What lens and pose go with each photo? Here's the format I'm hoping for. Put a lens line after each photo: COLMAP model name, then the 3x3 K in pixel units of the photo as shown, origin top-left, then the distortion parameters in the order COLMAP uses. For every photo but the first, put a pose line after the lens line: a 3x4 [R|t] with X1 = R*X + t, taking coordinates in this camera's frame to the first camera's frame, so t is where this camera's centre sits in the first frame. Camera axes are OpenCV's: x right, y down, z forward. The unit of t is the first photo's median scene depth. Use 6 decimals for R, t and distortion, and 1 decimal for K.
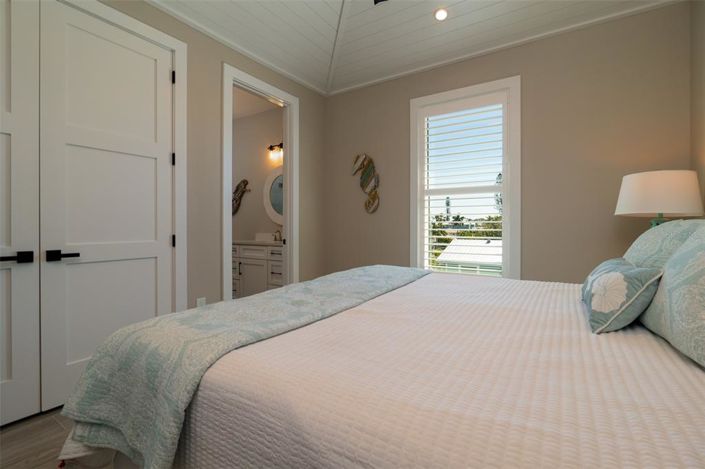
lens RADIAL K [[322.4, 0, 352.1], [0, 322.4, 224.2], [0, 0, 1]] dist [-0.013818, 0.000459]
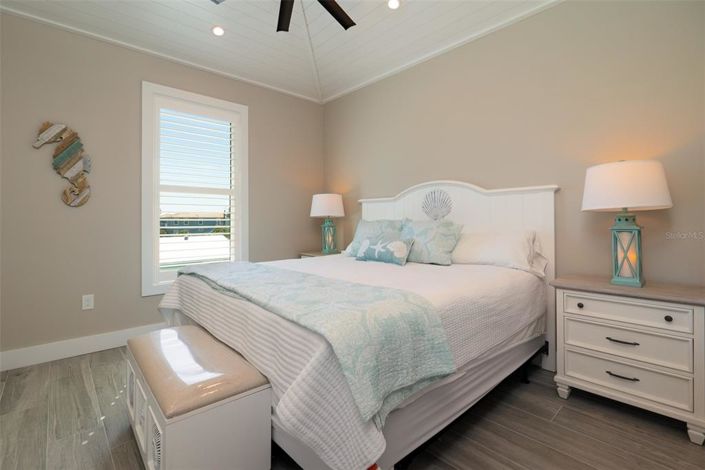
lens RADIAL K [[322.4, 0, 349.4], [0, 322.4, 220.7], [0, 0, 1]] dist [-0.013818, 0.000459]
pose [[0.264142, 0.004750, 0.964472, -0.480691], [0.000699, 0.999987, -0.005116, 0.001357], [-0.964484, 0.002026, 0.264135, 0.206126]]
